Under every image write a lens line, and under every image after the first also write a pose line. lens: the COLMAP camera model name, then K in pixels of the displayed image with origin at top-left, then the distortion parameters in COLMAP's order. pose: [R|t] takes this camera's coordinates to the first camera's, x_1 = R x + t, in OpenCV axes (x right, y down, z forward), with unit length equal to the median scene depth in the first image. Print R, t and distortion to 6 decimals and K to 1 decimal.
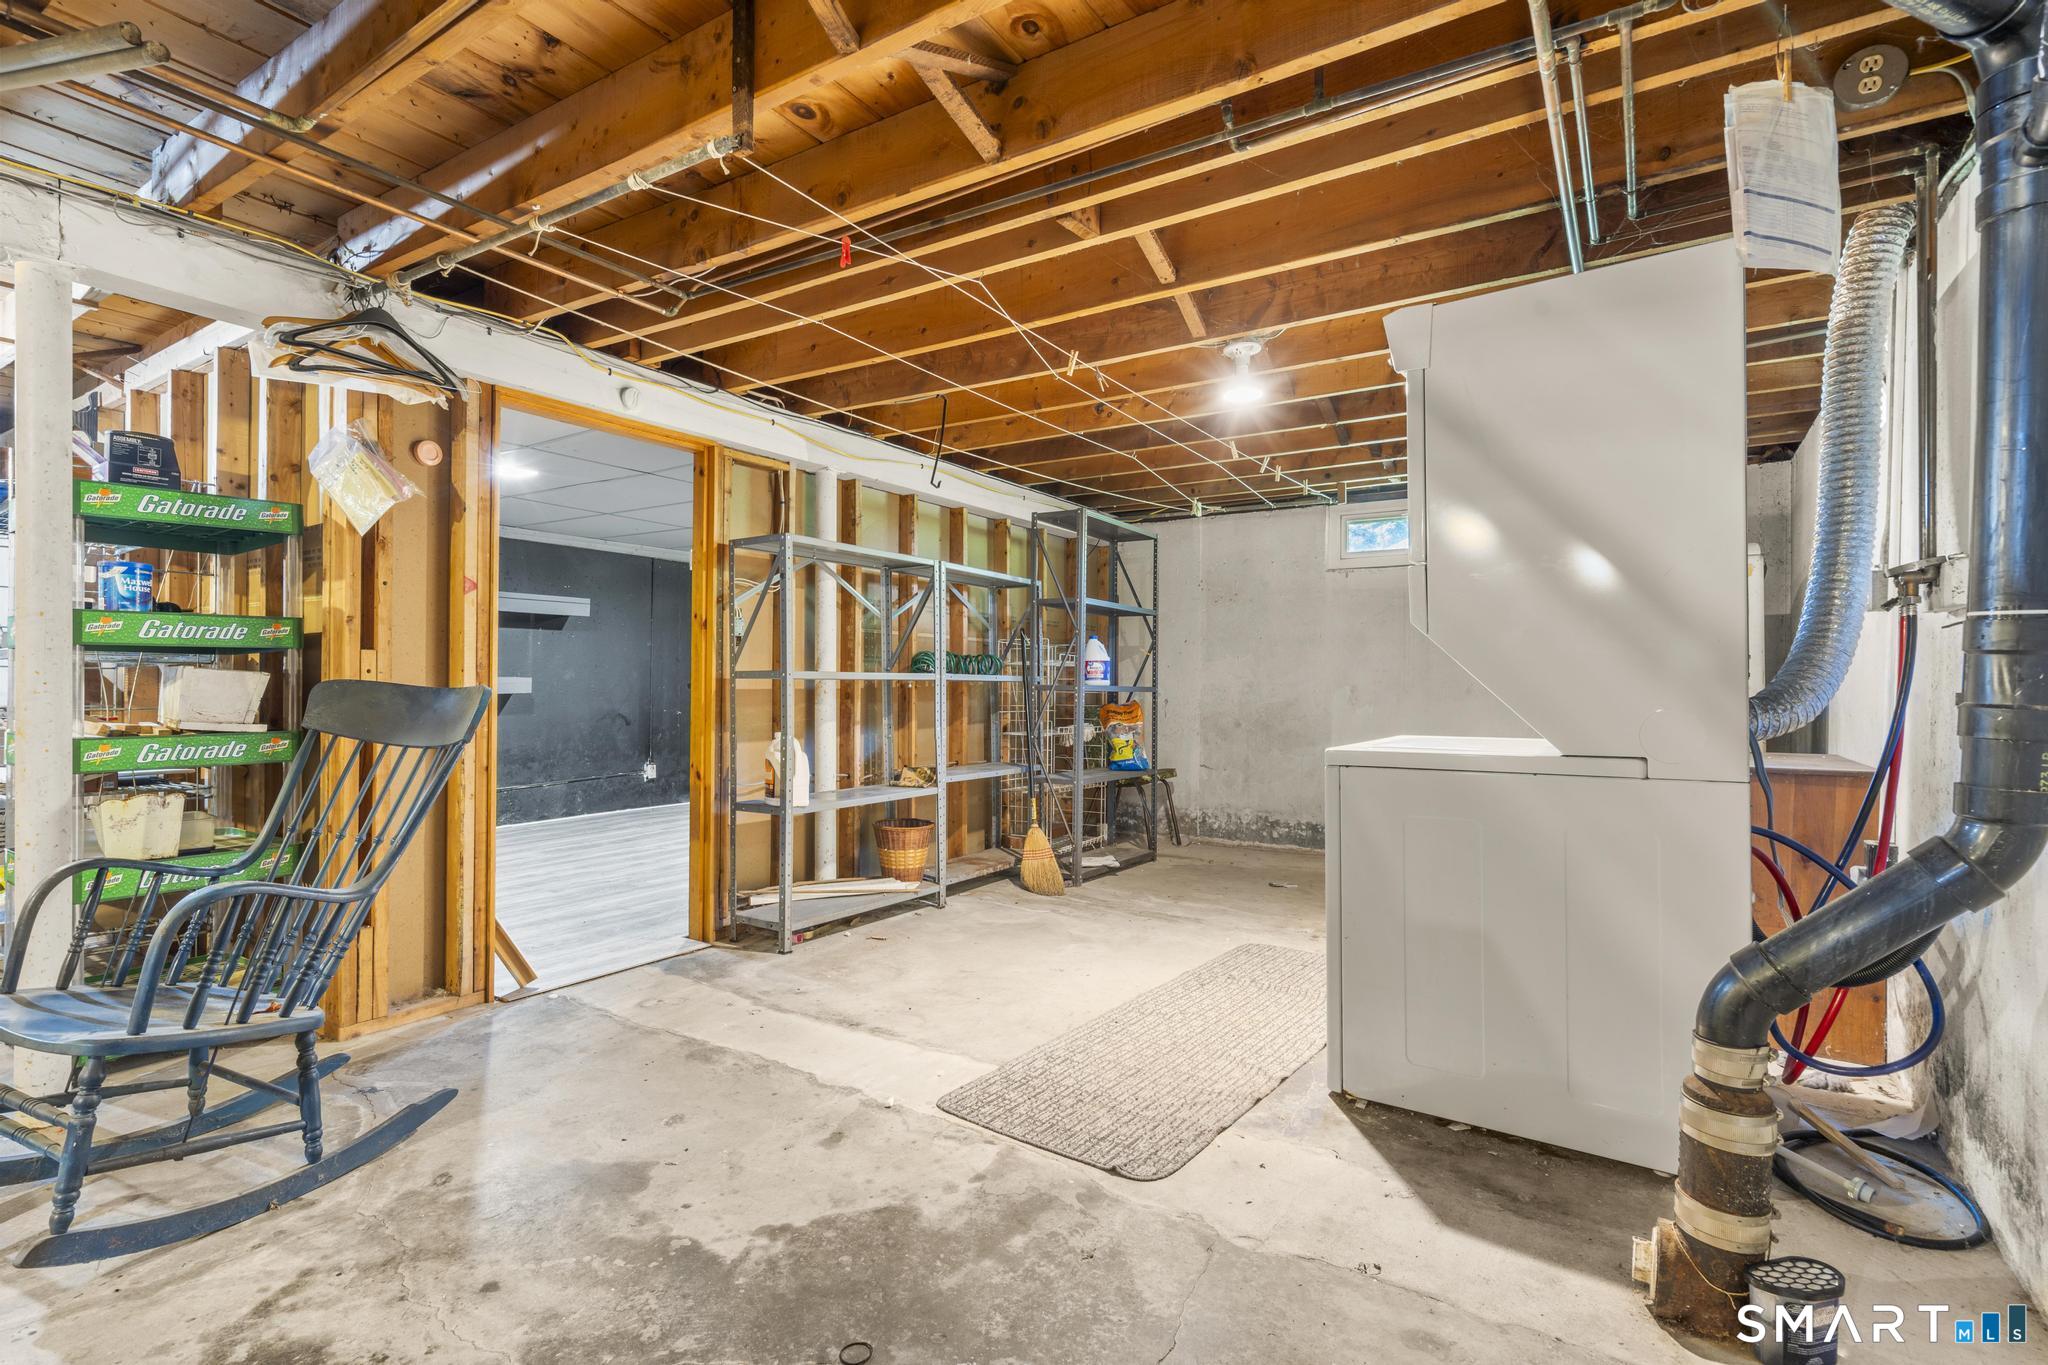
lens RADIAL K [[983.5, 0, 1019.3], [0, 983.5, 682.7], [0, 0, 1]] dist [0.000839, 0.001182]
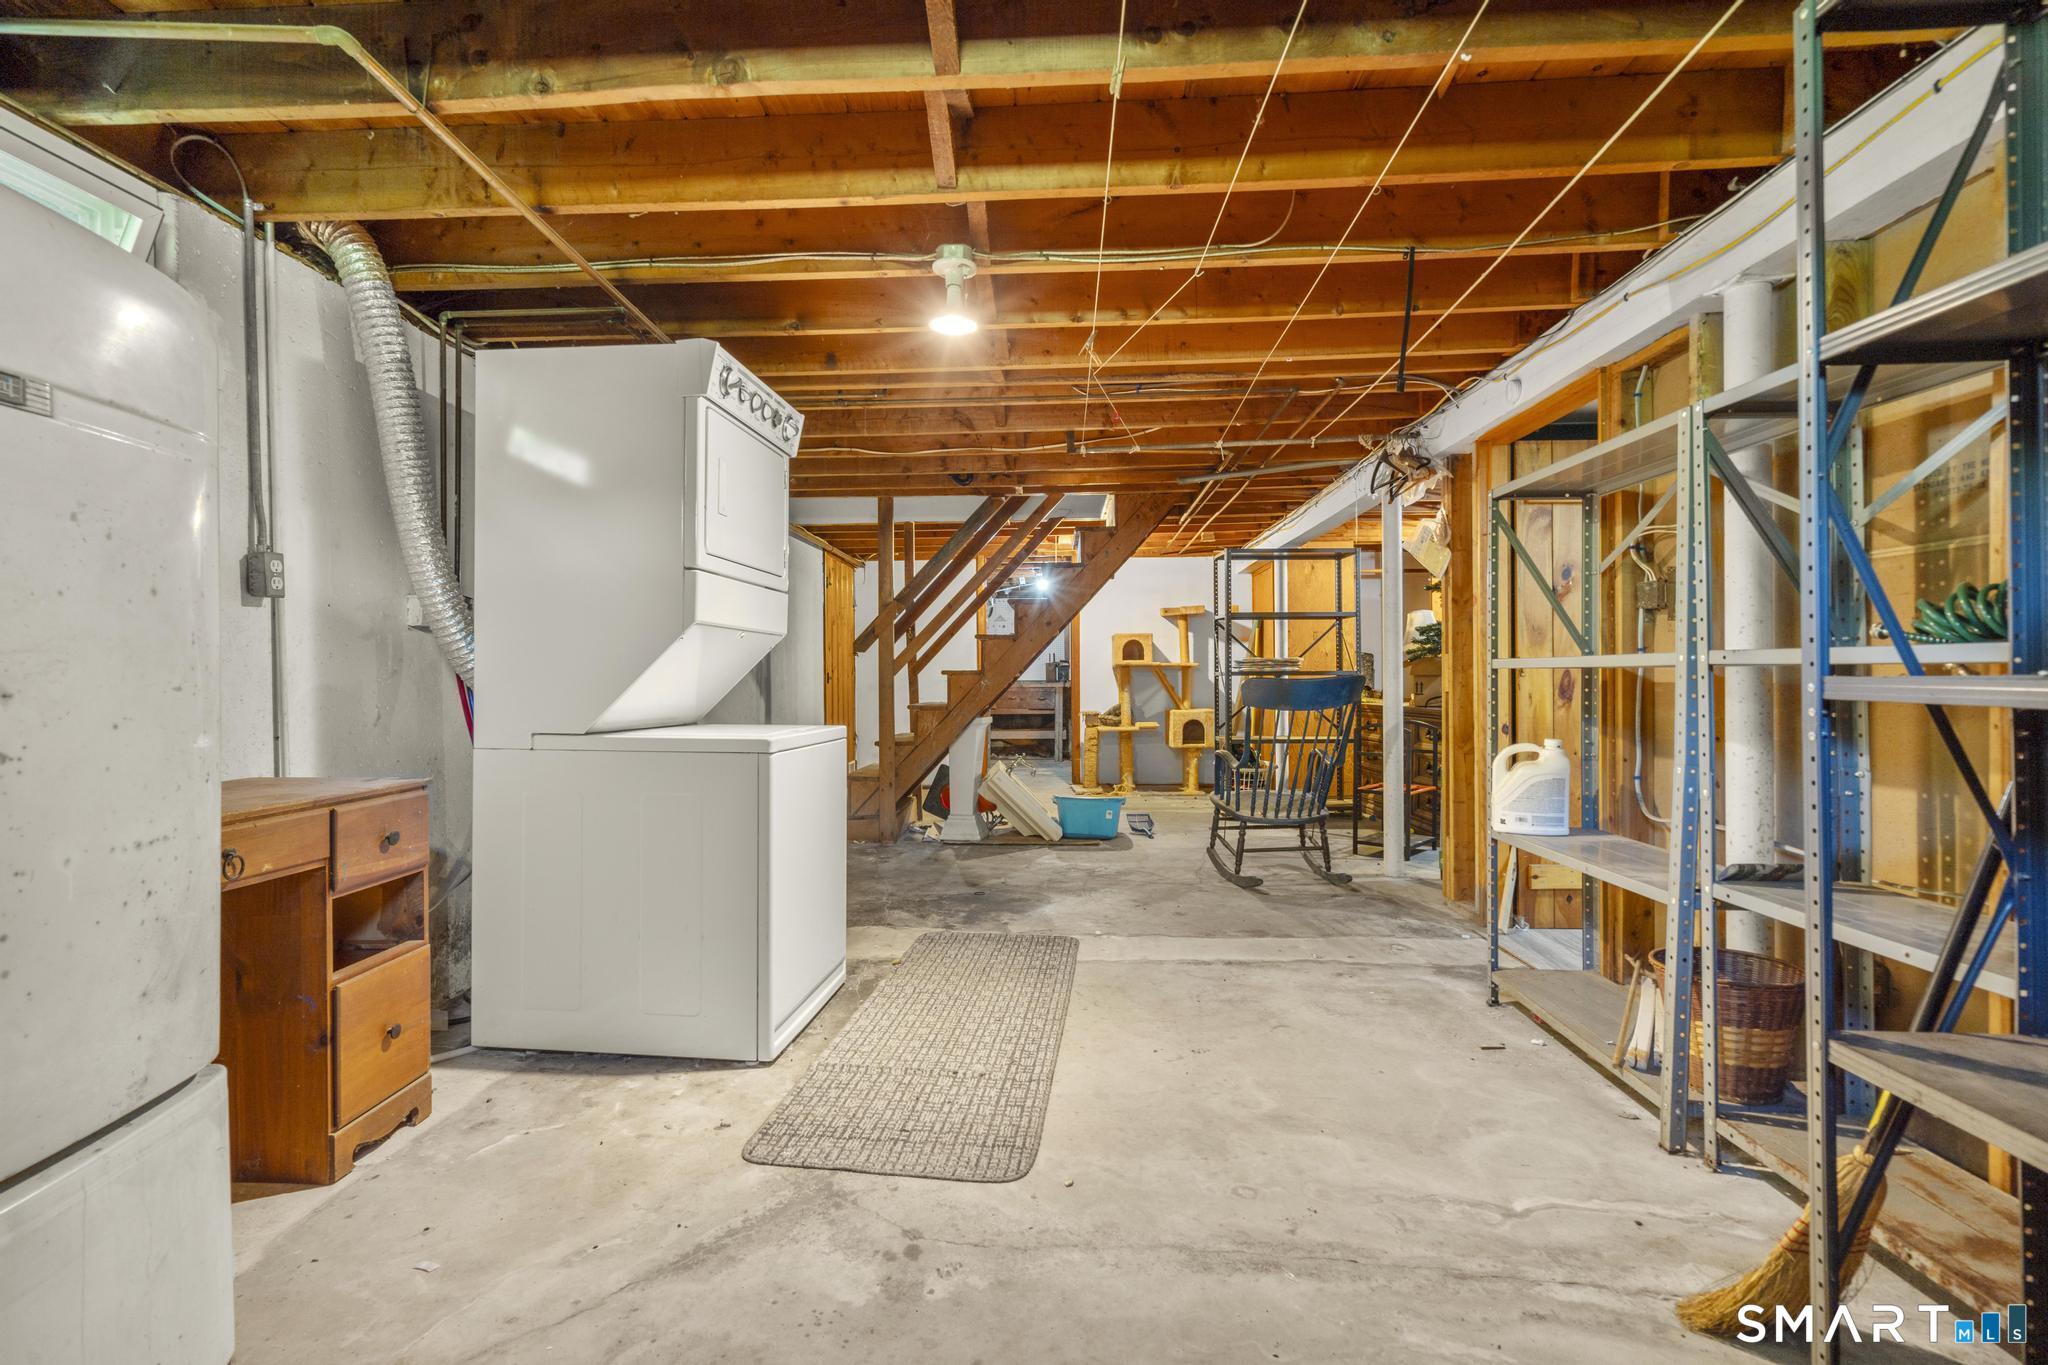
lens RADIAL K [[983.5, 0, 1013.7], [0, 983.5, 680.2], [0, 0, 1]] dist [0.000839, 0.001182]
pose [[-0.869862, 0.002623, -0.493289, 0.589813], [0.004351, 0.999988, -0.002353, 0.004504], [0.493277, -0.004193, -0.869862, 1.735895]]
